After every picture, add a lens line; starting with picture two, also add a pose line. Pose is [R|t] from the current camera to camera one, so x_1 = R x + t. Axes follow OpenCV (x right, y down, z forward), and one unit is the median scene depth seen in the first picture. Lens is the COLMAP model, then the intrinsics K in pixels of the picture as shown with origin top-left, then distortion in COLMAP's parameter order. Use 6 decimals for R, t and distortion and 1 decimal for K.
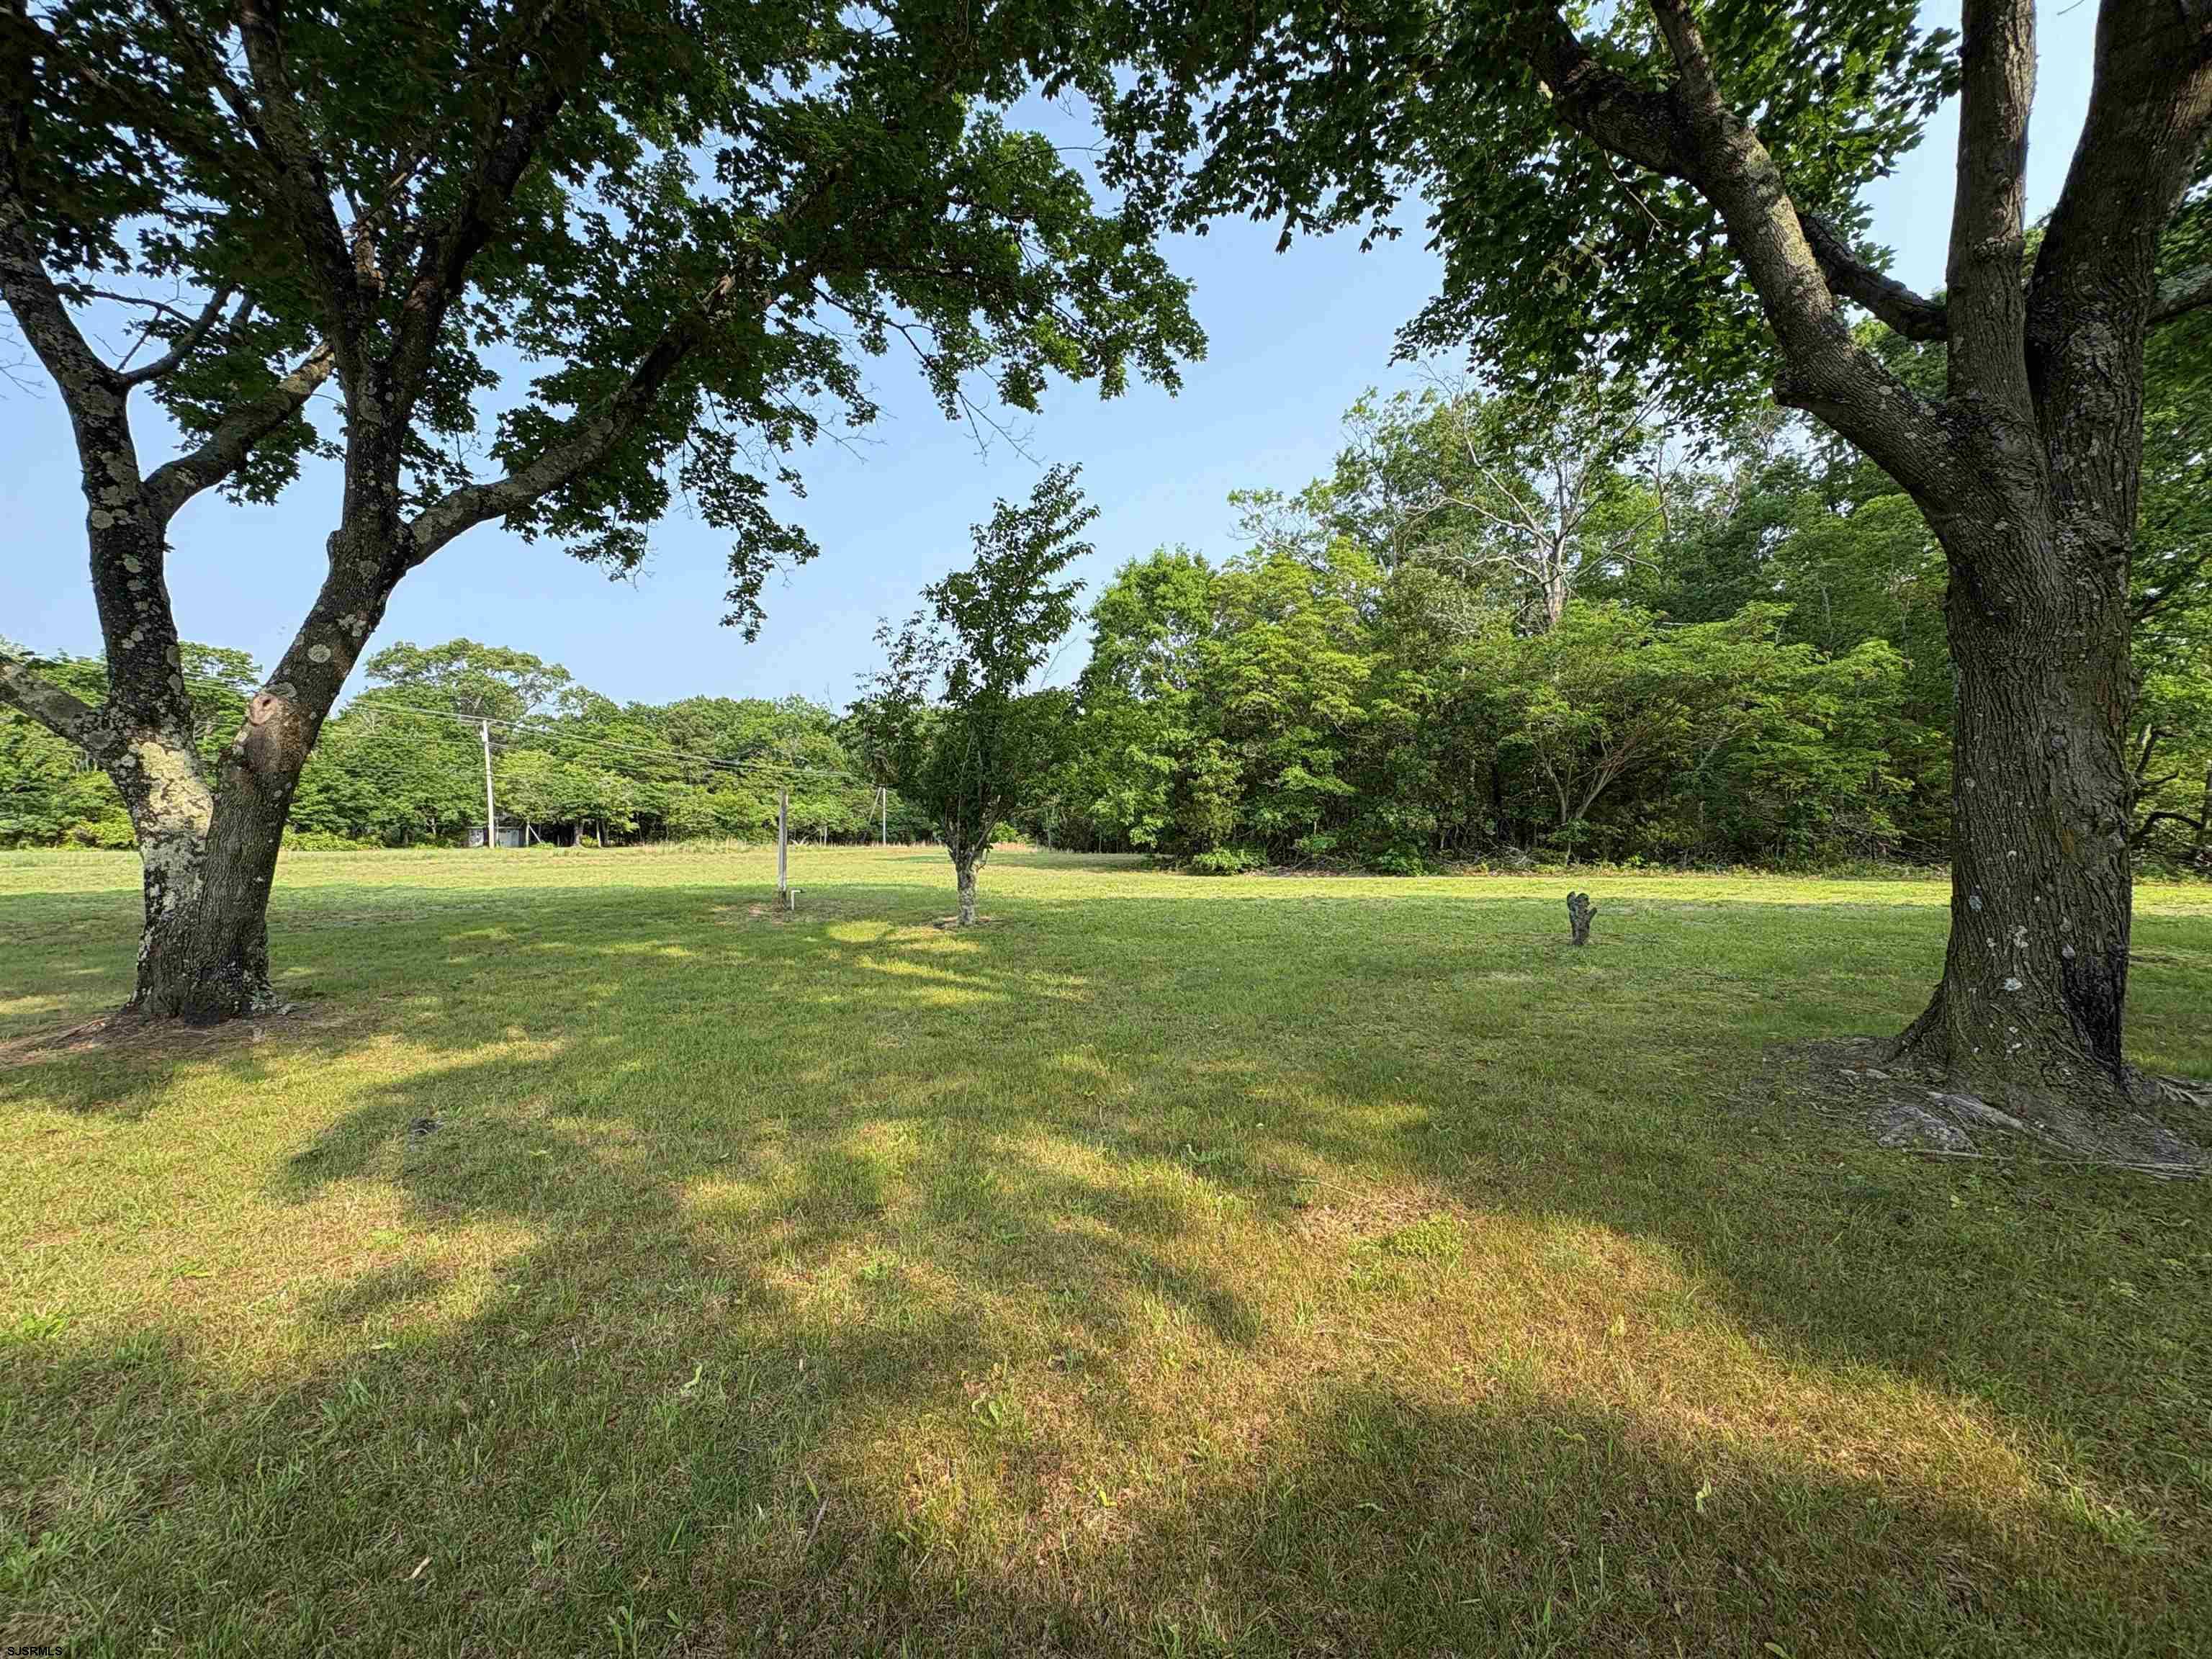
lens RADIAL K [[882.8, 0, 1106.0], [0, 882.8, 829.5], [0, 0, 1]] dist [0.000184, -0.000011]
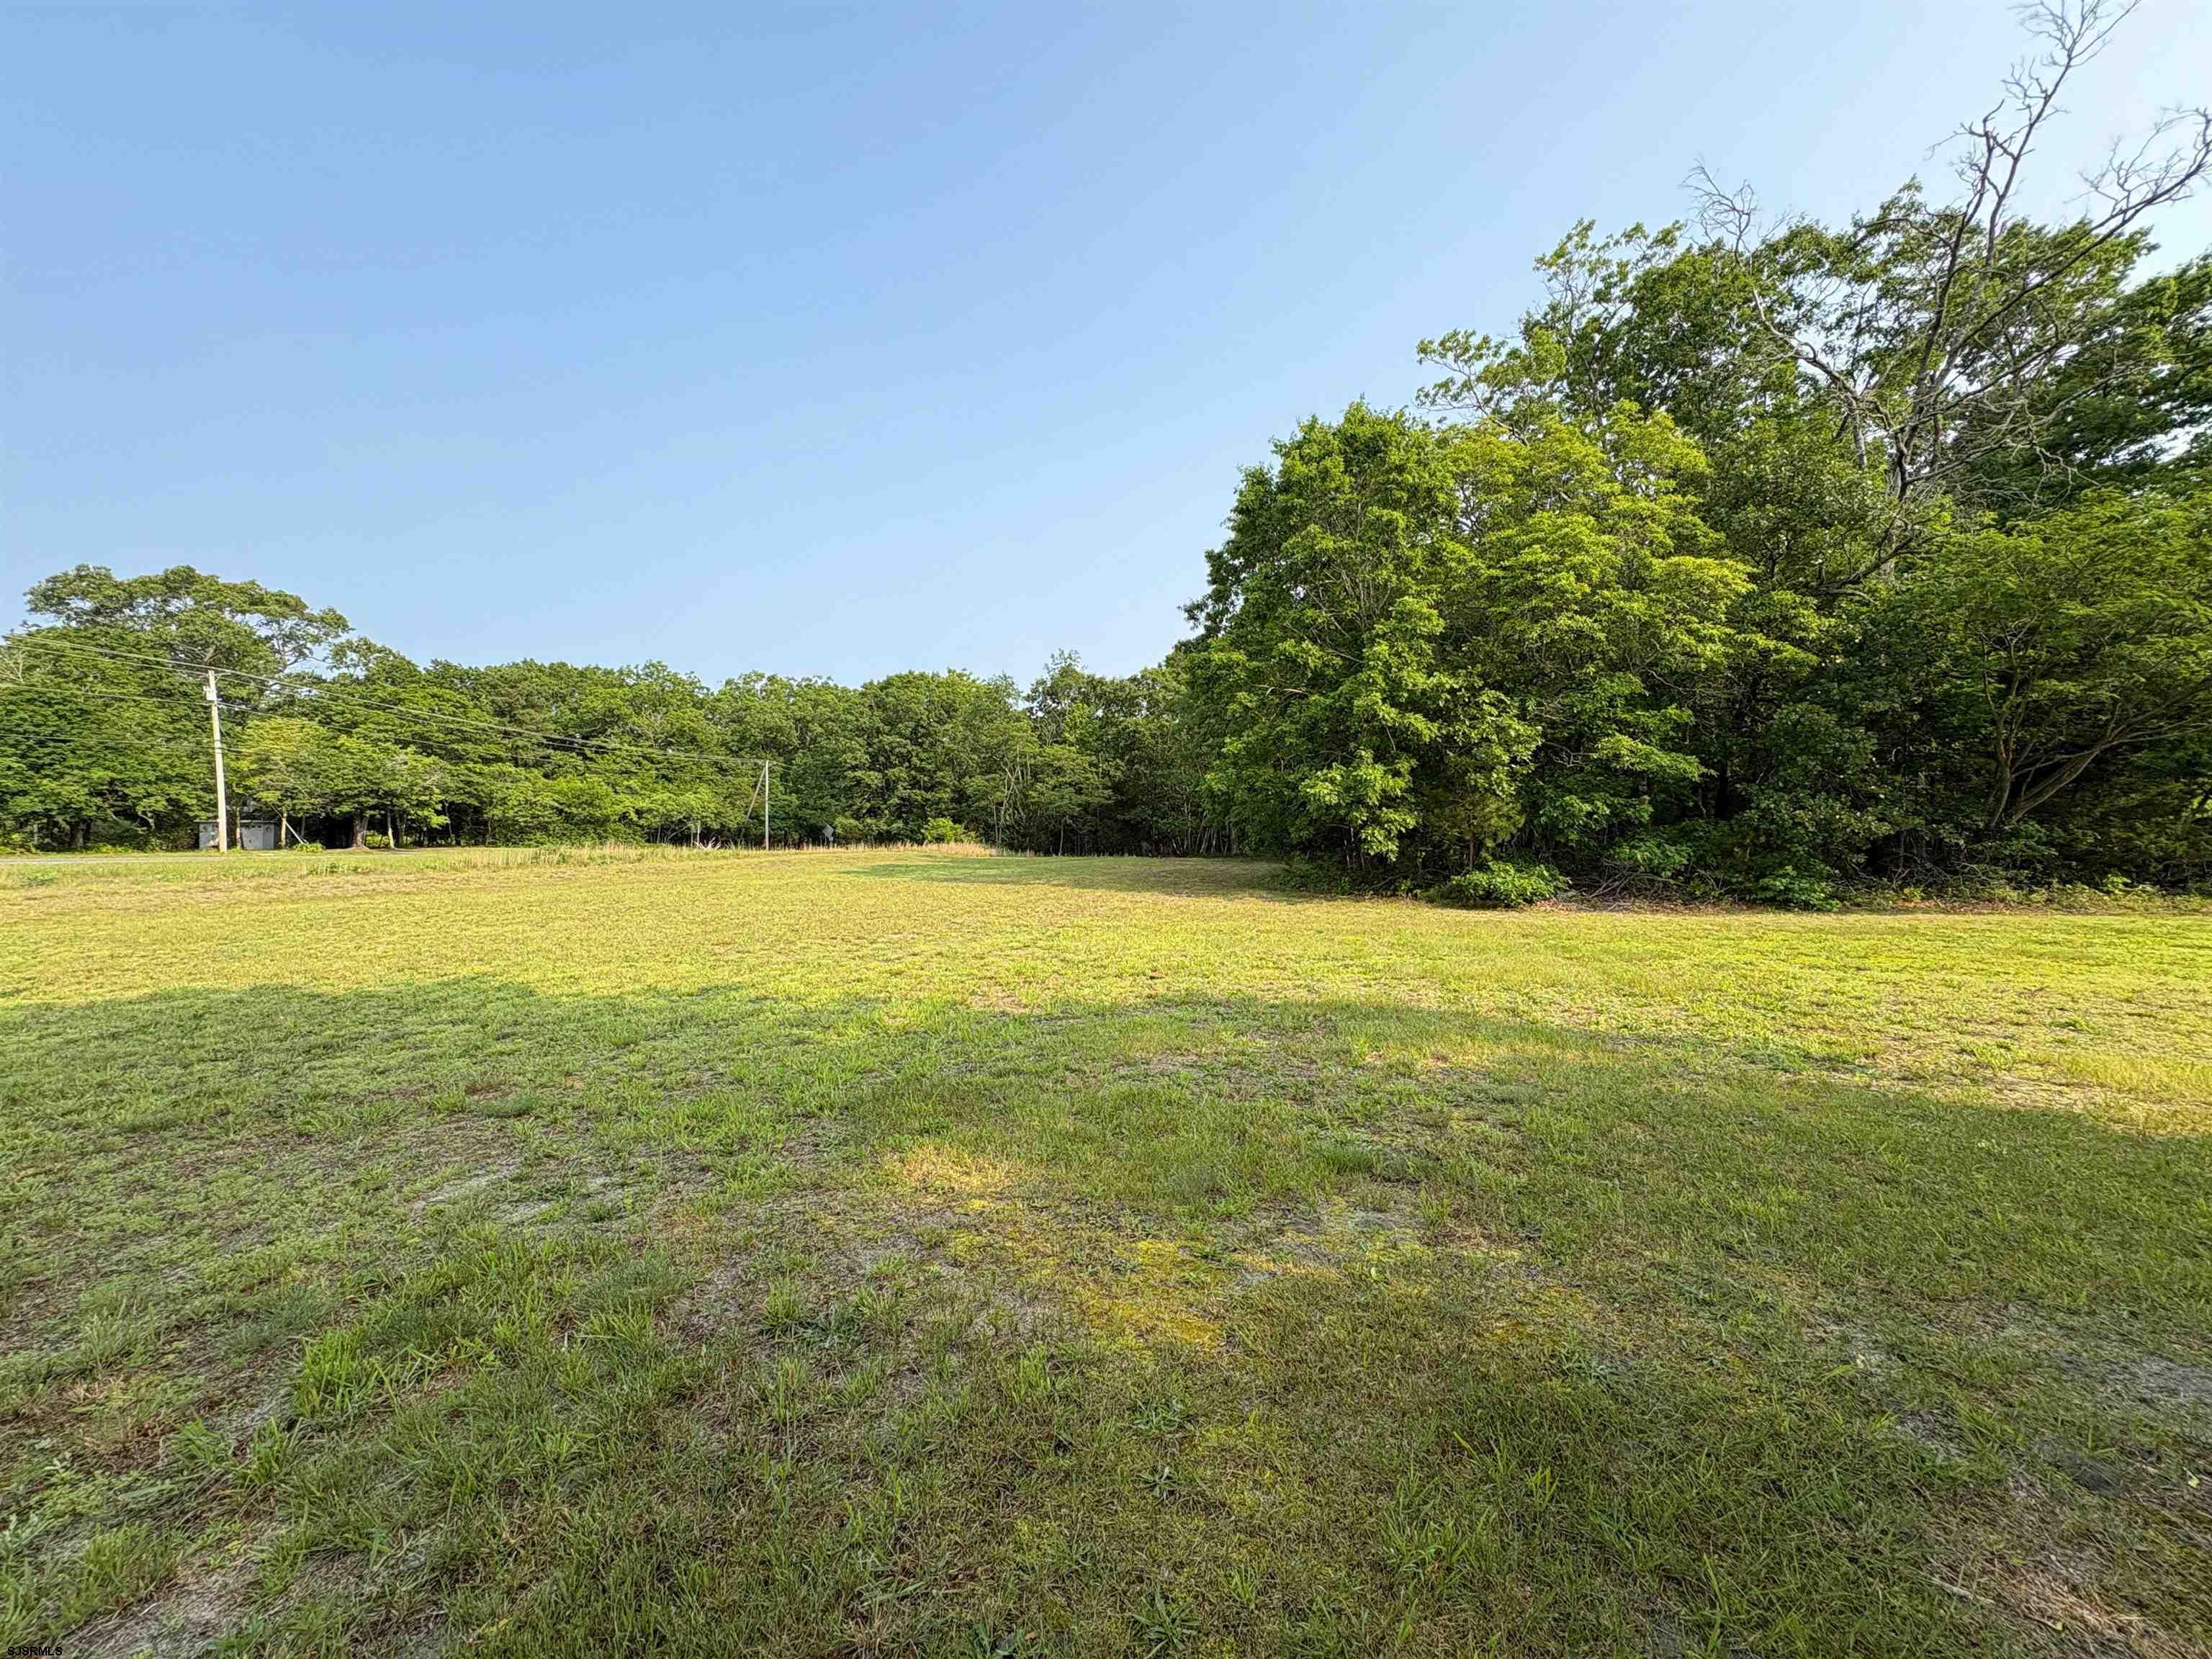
lens RADIAL K [[882.8, 0, 1106.0], [0, 882.8, 829.5], [0, 0, 1]] dist [0.000184, -0.000011]
pose [[0.987120, 0.001945, 0.159967, -0.092009], [-0.002932, 0.999978, 0.005936, -0.002164], [-0.159952, -0.006329, 0.987104, 0.157566]]
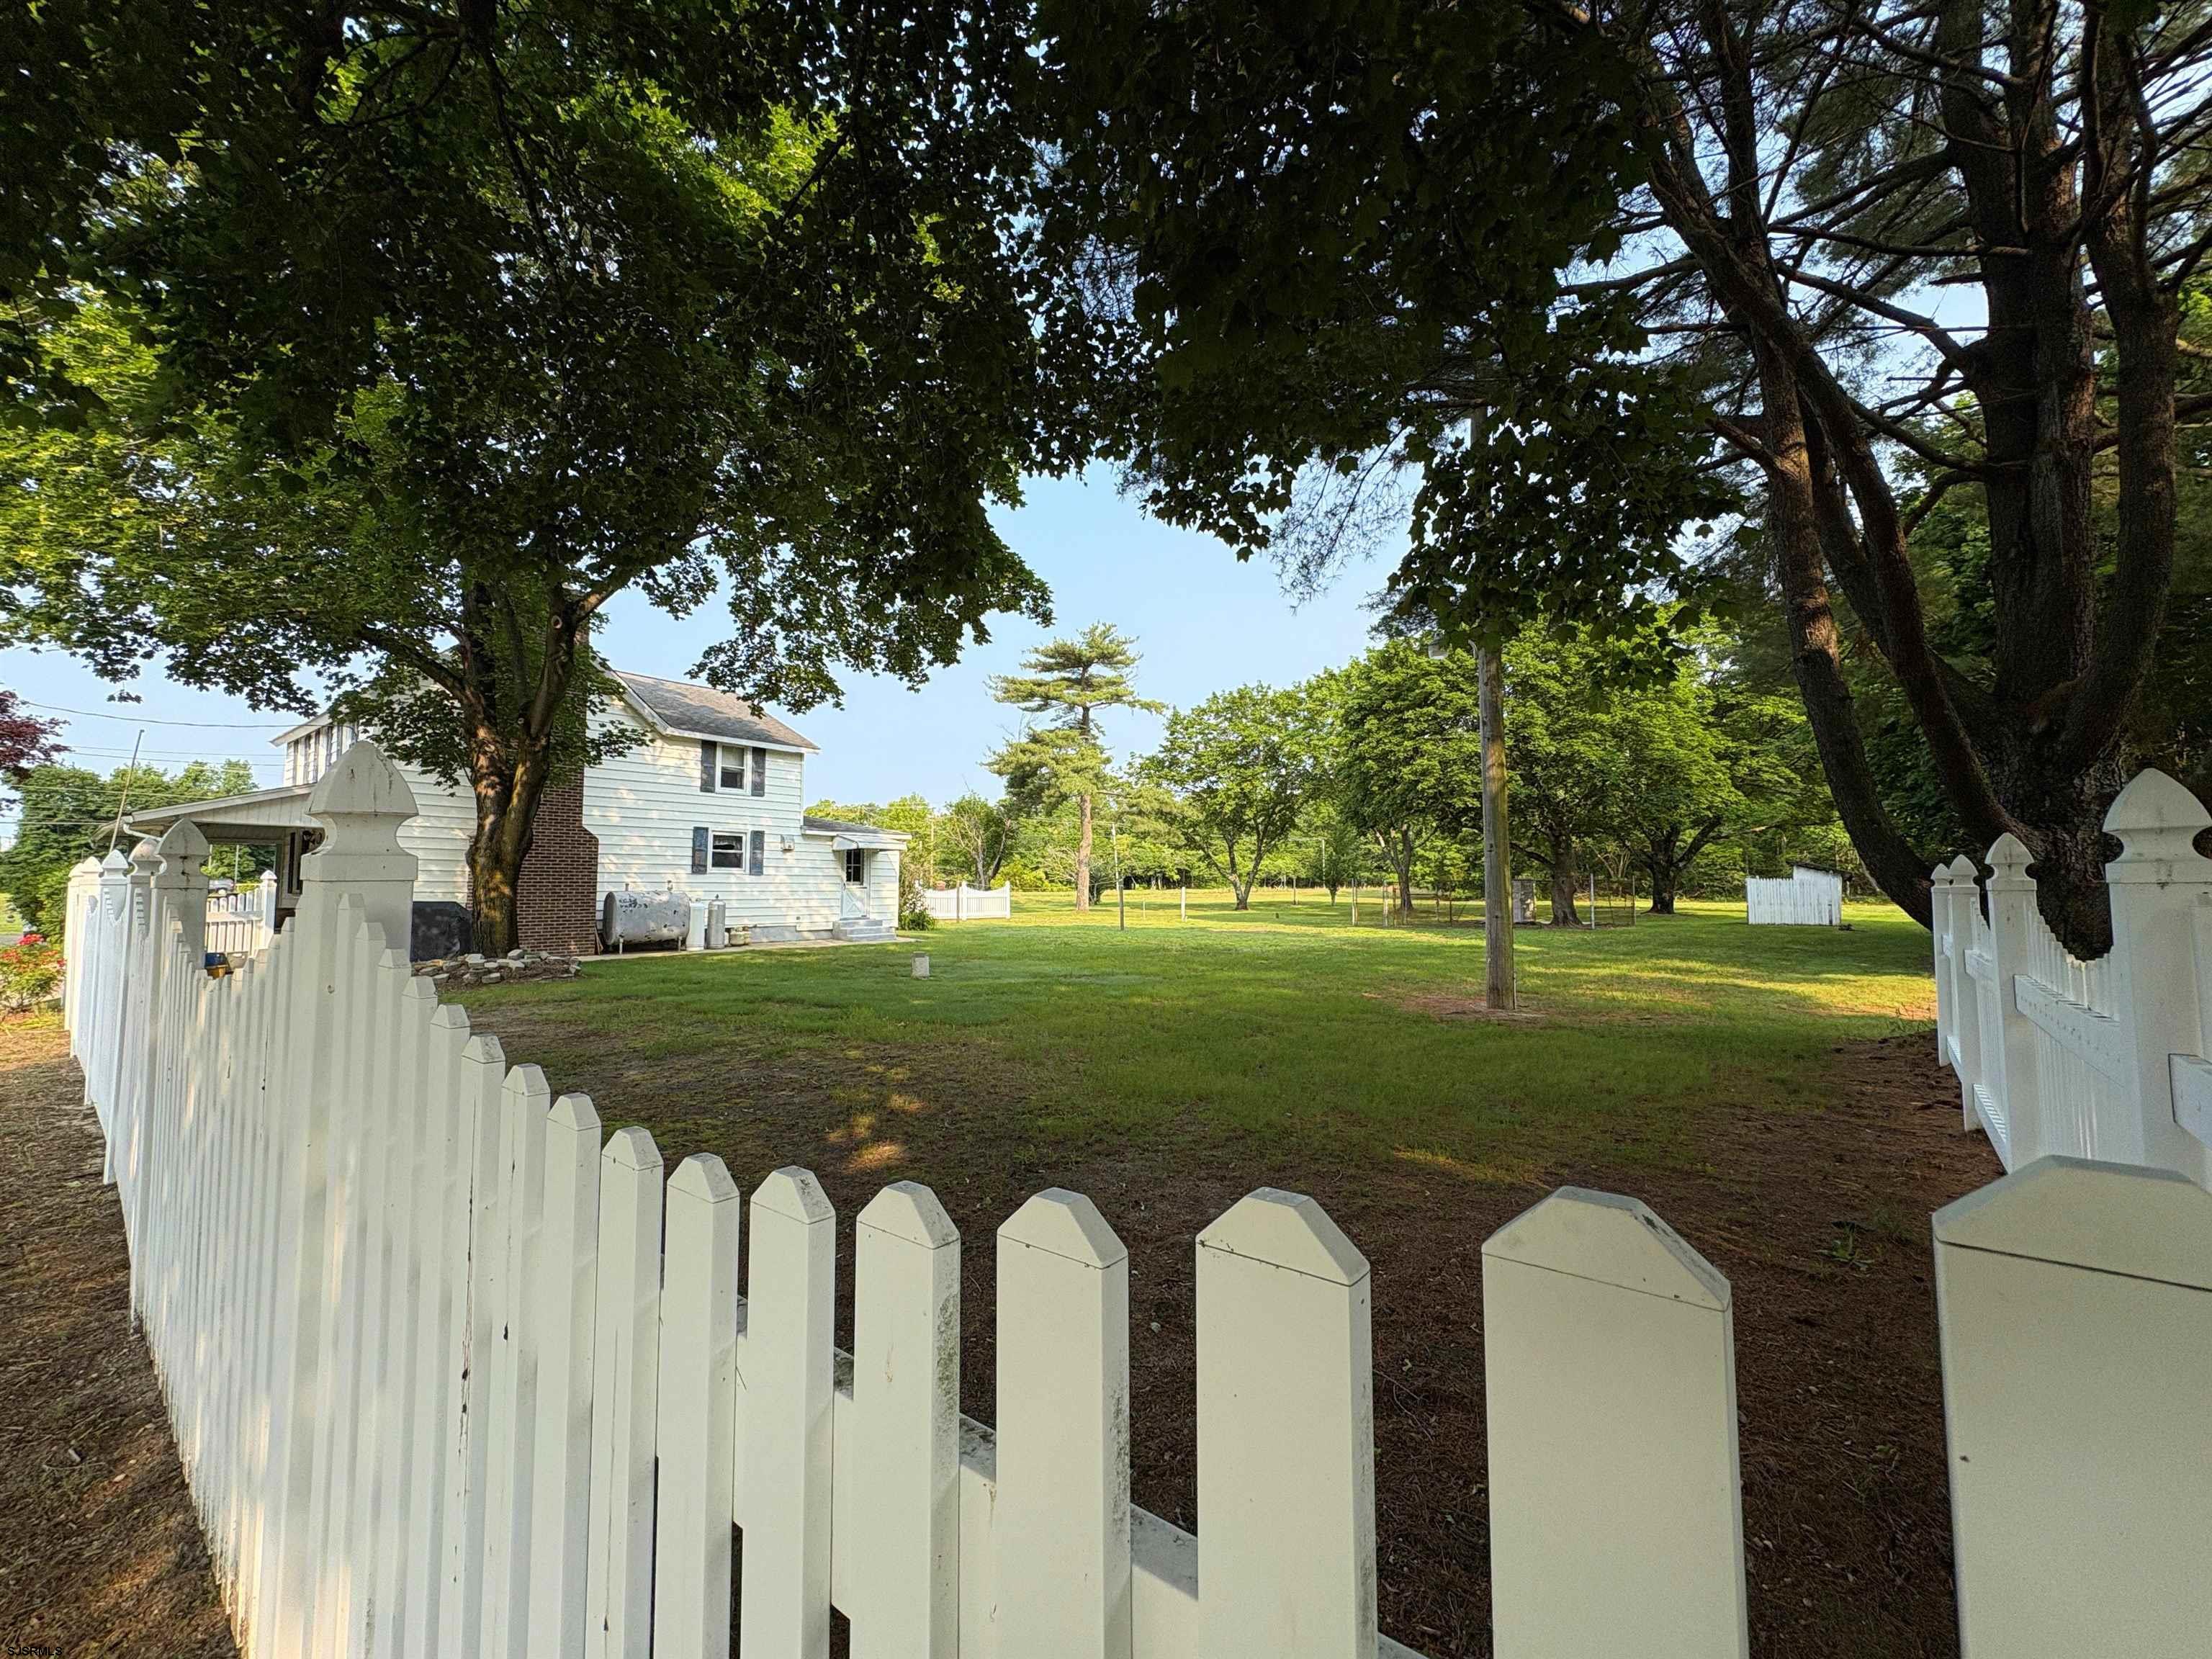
lens RADIAL K [[882.8, 0, 1106.0], [0, 882.8, 829.5], [0, 0, 1]] dist [0.000184, -0.000011]
pose [[0.880353, -0.035528, -0.472987, 0.158963], [0.014061, 0.998707, -0.048846, -0.014204], [0.474111, 0.036351, 0.879715, -0.582907]]
